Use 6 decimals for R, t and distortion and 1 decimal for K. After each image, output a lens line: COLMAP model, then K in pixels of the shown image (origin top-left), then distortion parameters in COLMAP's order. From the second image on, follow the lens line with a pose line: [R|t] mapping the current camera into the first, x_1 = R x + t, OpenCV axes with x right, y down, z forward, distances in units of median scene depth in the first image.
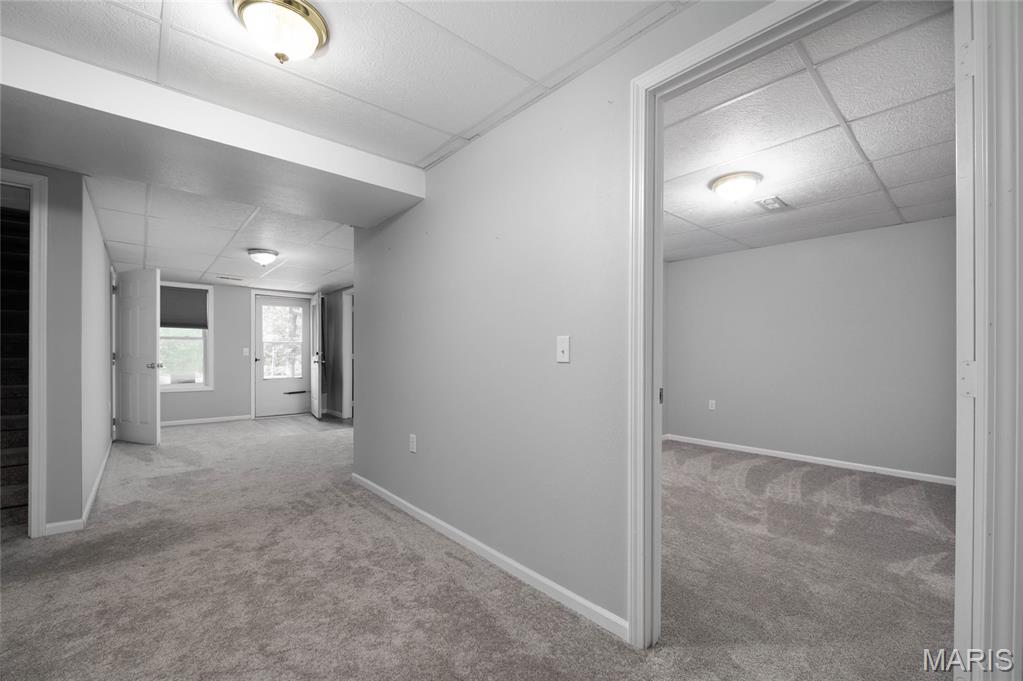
lens RADIAL K [[418.8, 0, 509.6], [0, 418.8, 356.2], [0, 0, 1]] dist [-0.002065, -0.000229]
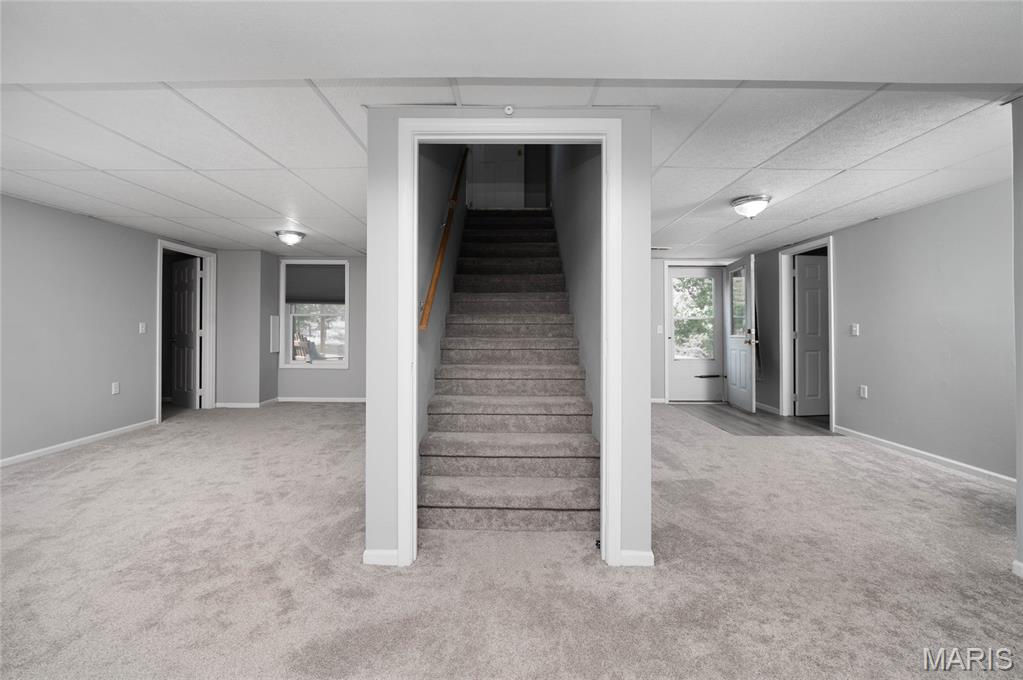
lens RADIAL K [[419.0, 0, 518.9], [0, 419.0, 329.9], [0, 0, 1]] dist [-0.003356, -0.000086]
pose [[0.764739, -0.000241, -0.644341, -0.425685], [-0.001685, 0.999996, -0.002373, -0.010890], [0.644338, 0.002900, 0.764735, 0.149294]]
